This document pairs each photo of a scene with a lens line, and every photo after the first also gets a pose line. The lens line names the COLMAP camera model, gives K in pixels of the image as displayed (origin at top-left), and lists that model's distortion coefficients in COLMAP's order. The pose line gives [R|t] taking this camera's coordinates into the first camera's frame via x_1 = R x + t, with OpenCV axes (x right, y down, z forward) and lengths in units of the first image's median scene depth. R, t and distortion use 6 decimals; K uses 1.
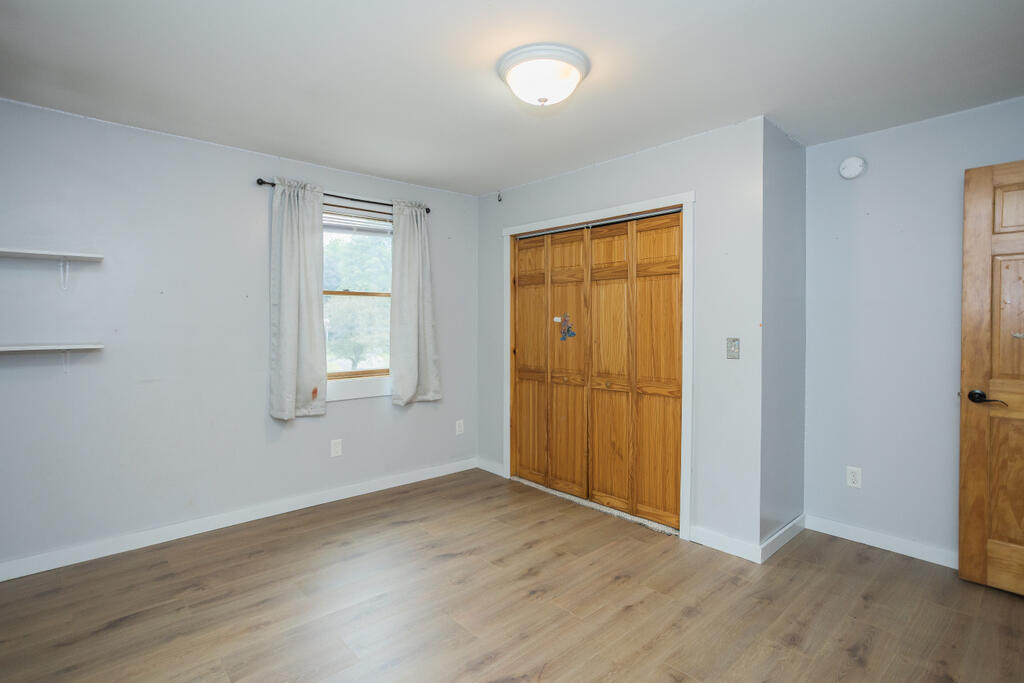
lens RADIAL K [[512.6, 0, 507.3], [0, 512.6, 322.8], [0, 0, 1]] dist [-0.055855, 0.040036]
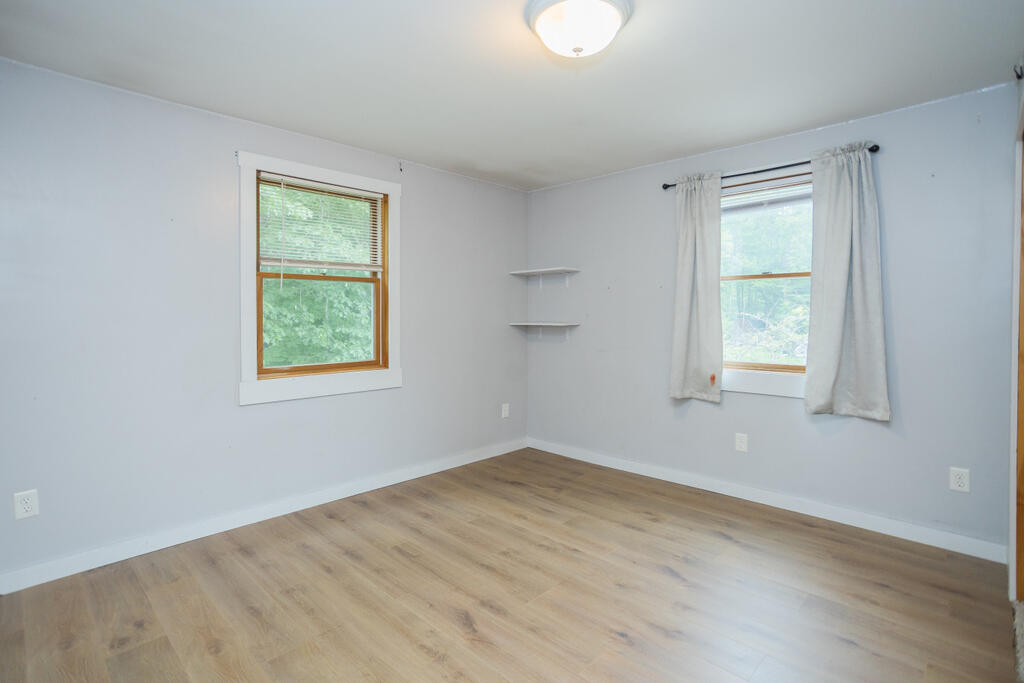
lens RADIAL K [[512.6, 0, 507.3], [0, 512.6, 322.8], [0, 0, 1]] dist [-0.055855, 0.040036]
pose [[0.056524, 0.018740, -0.998225, 0.595891], [0.000734, 0.999823, 0.018811, 0.006644], [0.998401, -0.001796, 0.056501, 0.537822]]
